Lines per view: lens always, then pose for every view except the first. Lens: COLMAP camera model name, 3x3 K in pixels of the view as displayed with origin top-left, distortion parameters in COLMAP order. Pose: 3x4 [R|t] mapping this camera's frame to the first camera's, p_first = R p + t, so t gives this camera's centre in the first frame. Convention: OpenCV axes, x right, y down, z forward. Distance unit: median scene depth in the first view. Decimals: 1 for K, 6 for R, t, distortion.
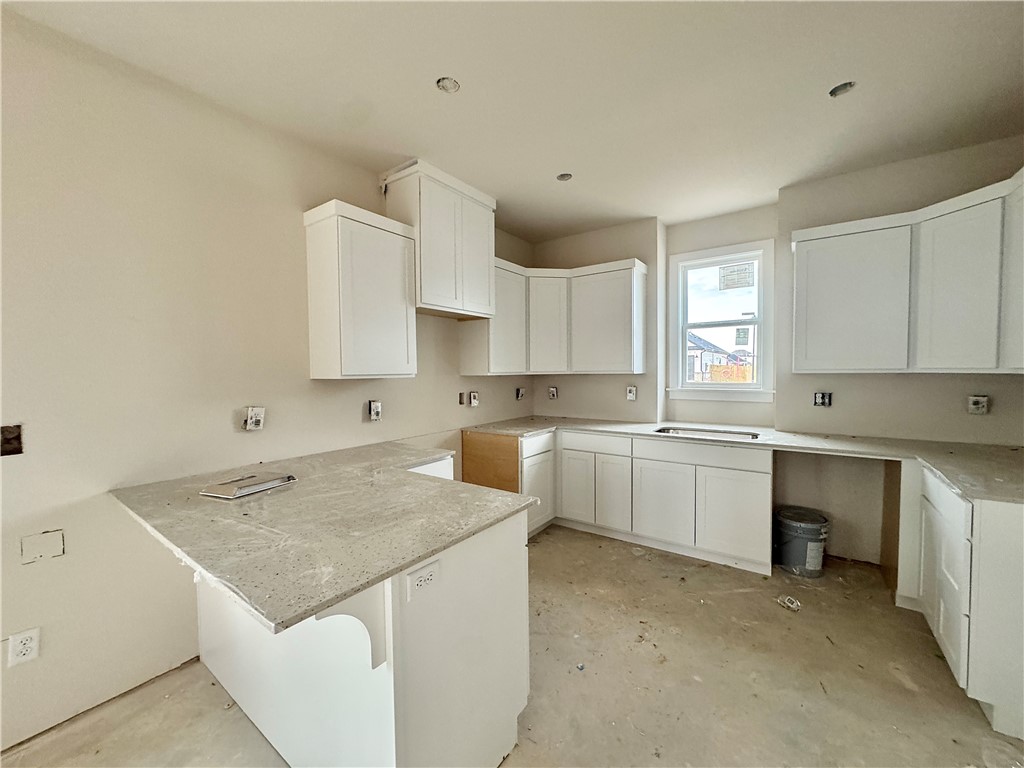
lens RADIAL K [[406.5, 0, 512.6], [0, 406.5, 384.1], [0, 0, 1]] dist [-0.002168, -0.000540]
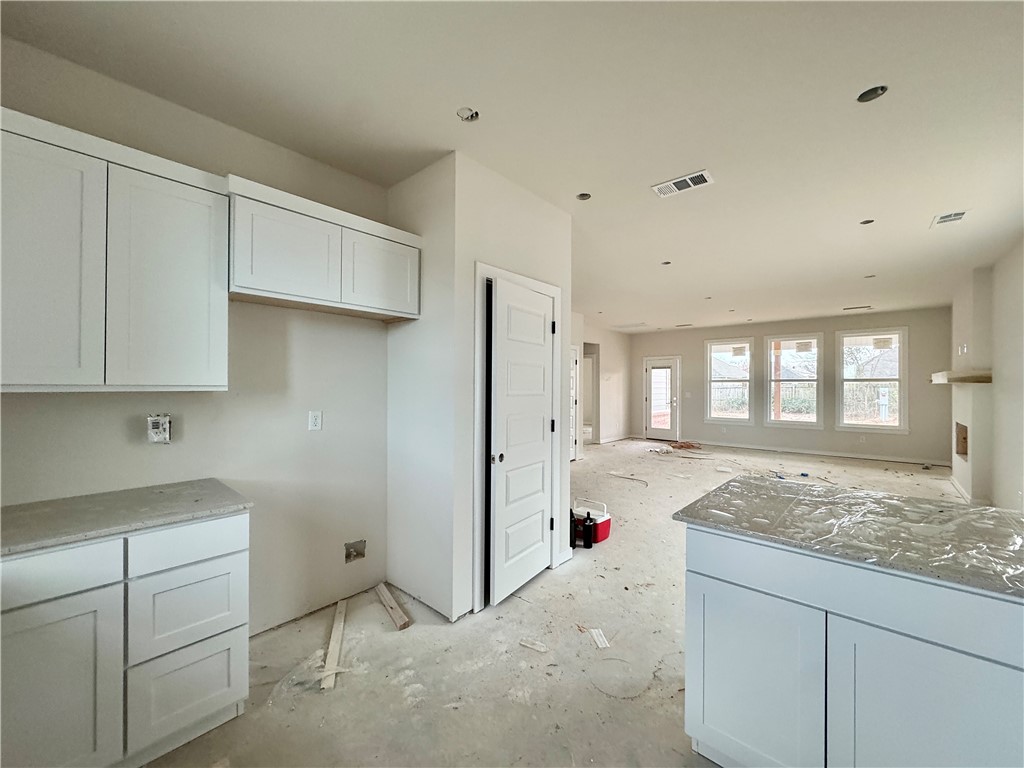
lens RADIAL K [[406.5, 0, 514.1], [0, 406.5, 385.3], [0, 0, 1]] dist [-0.002168, -0.000540]
pose [[-0.993532, 0.008760, 0.113211, 0.185530], [0.012345, 0.999443, 0.031005, -0.032491], [-0.112877, 0.032202, -0.993087, 1.123763]]
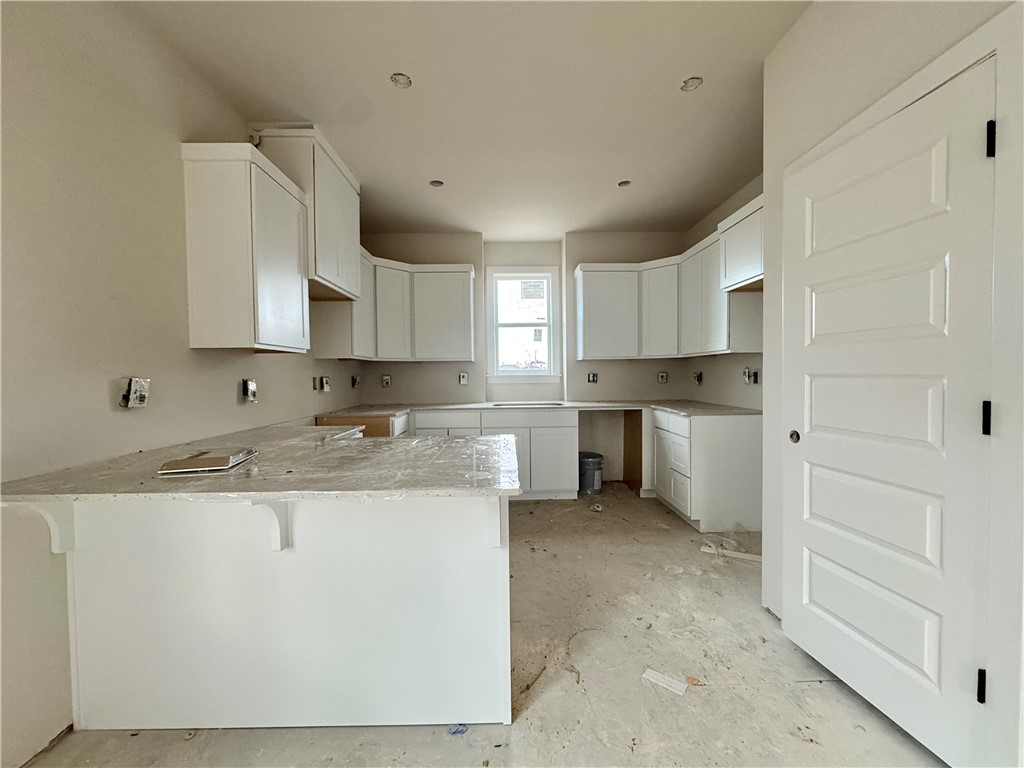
lens RADIAL K [[406.5, 0, 515.9], [0, 406.5, 383.3], [0, 0, 1]] dist [-0.002168, -0.000540]
pose [[0.797733, -0.014035, 0.602848, -0.406012], [0.024877, 0.999644, -0.009646, 0.070731], [-0.602498, 0.022692, 0.797798, -0.032543]]
